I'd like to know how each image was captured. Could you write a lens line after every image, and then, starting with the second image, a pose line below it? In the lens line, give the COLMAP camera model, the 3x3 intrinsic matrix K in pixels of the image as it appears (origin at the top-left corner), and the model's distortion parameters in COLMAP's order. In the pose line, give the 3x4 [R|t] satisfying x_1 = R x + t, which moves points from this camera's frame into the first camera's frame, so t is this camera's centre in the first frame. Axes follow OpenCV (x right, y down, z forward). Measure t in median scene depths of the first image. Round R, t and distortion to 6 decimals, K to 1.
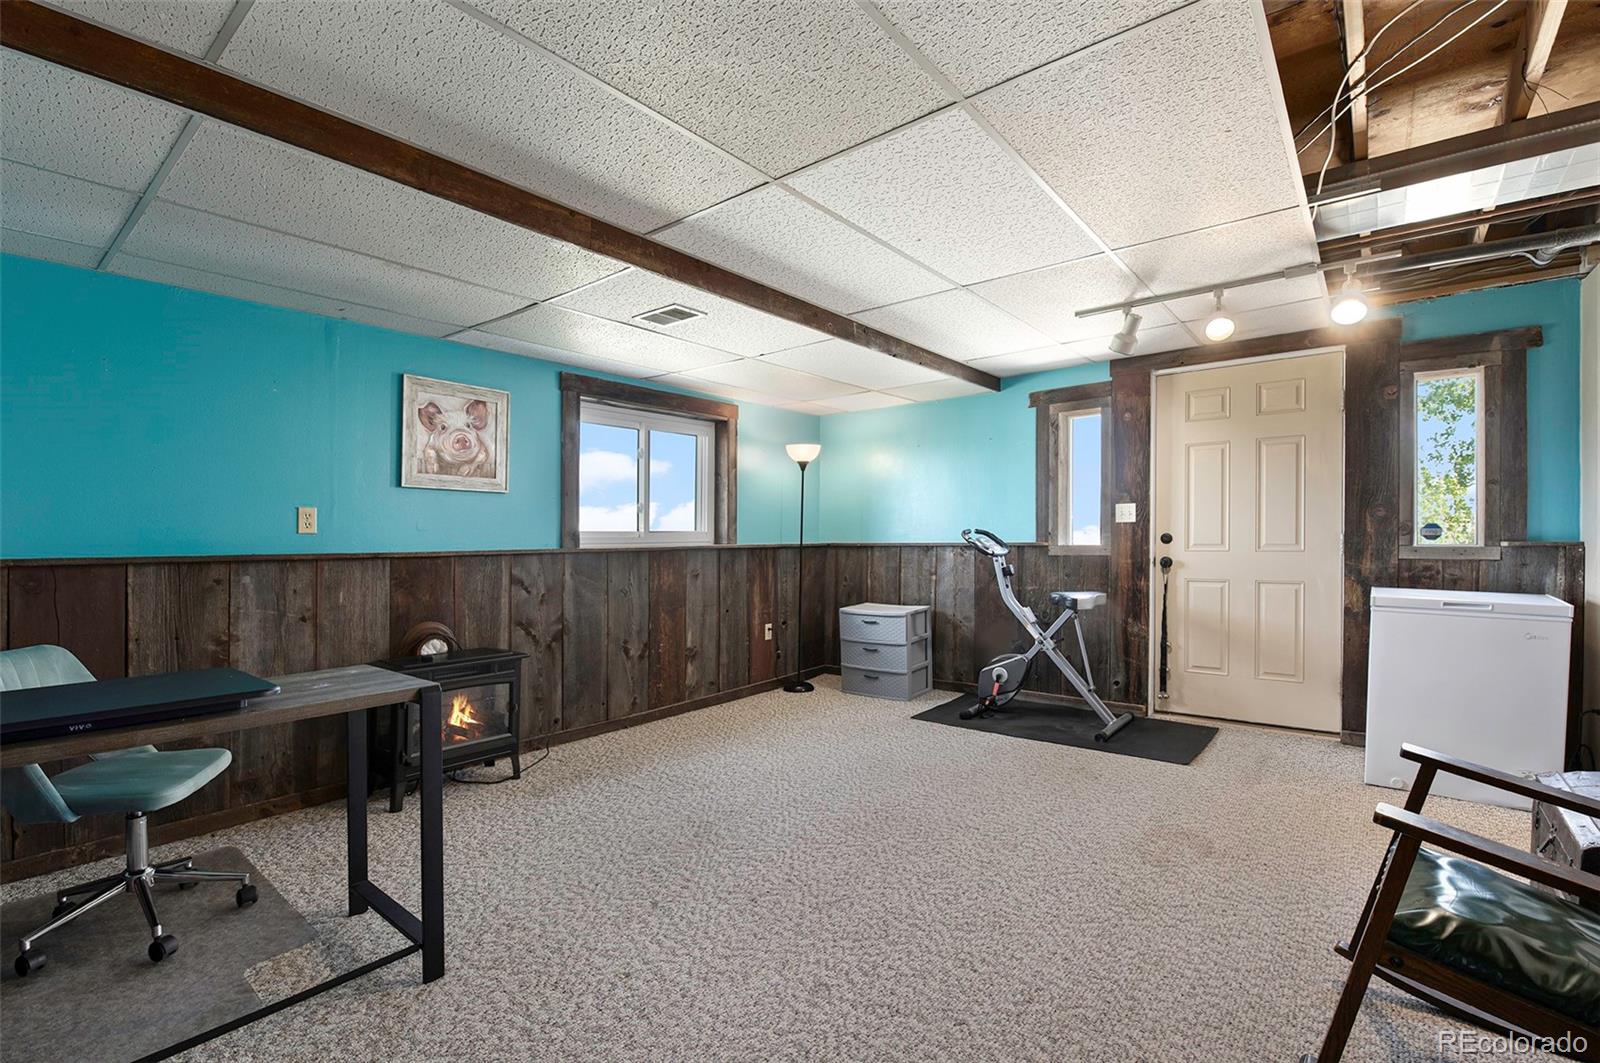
lens RADIAL K [[720.5, 0, 803.8], [0, 720.5, 545.9], [0, 0, 1]] dist [-0.001430, -0.000232]
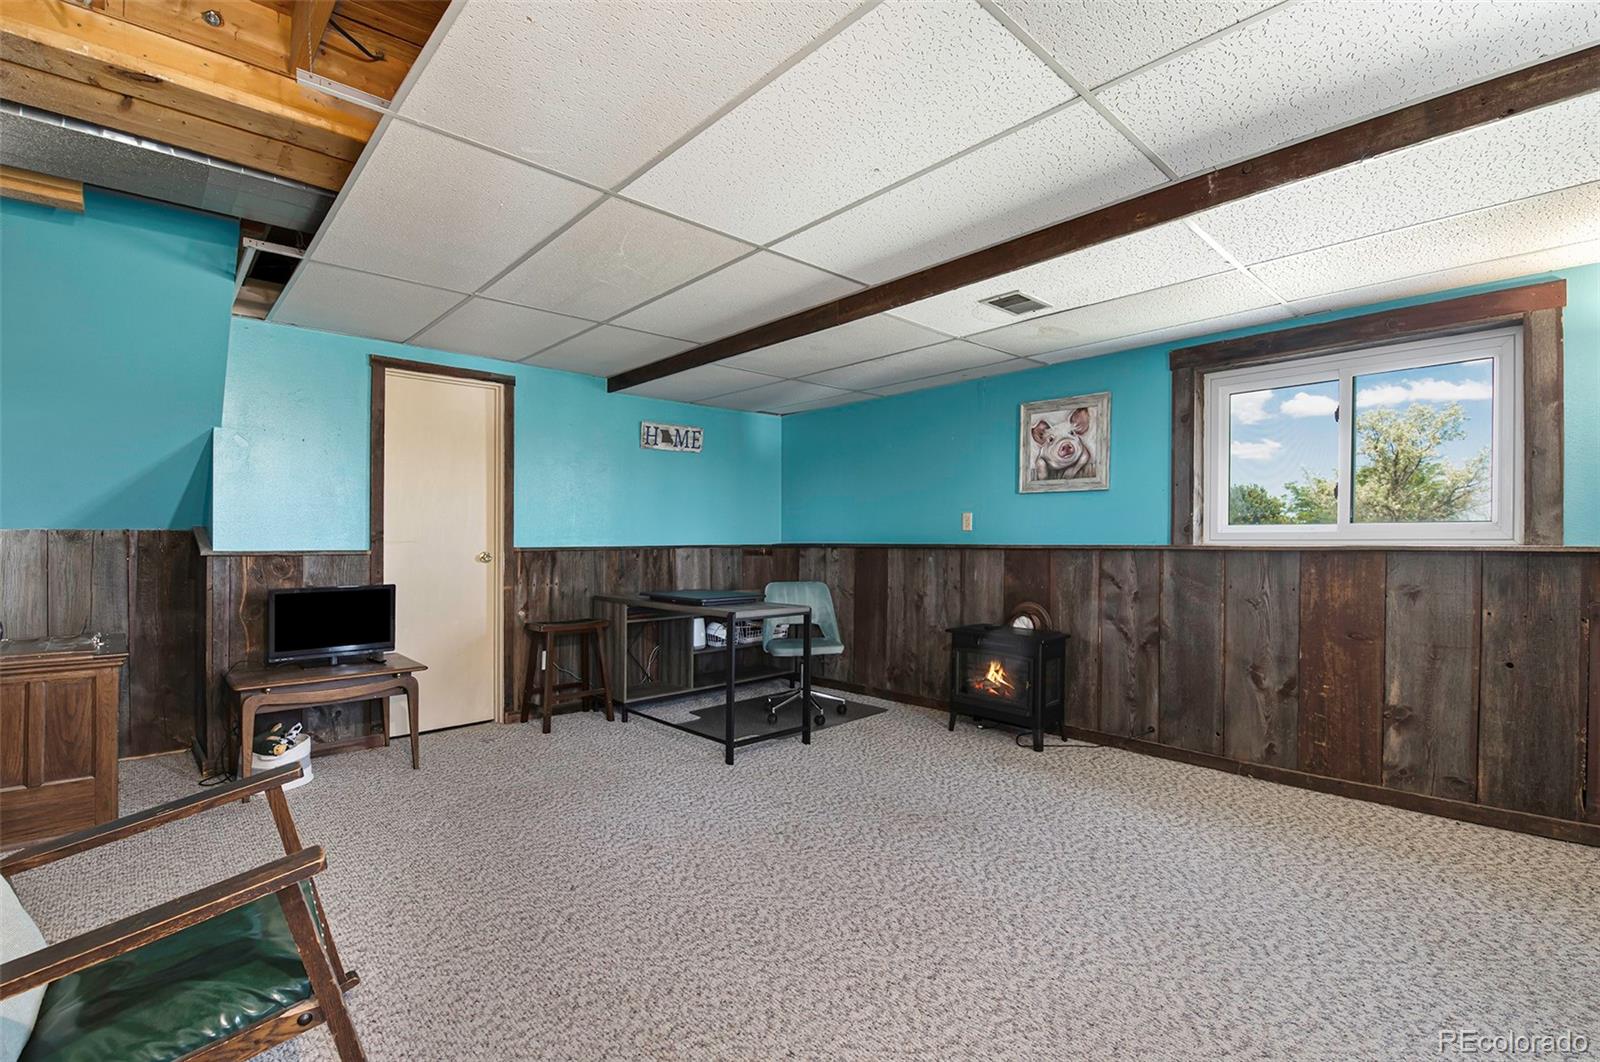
lens RADIAL K [[710.2, 0, 800.0], [0, 710.2, 531.0], [0, 0, 1]] dist [-0.002556, -0.000483]
pose [[-0.136765, -0.001187, -0.990603, 0.643833], [-0.006453, 0.999979, -0.000307, -0.011024], [0.990583, 0.006350, -0.136769, 0.689308]]
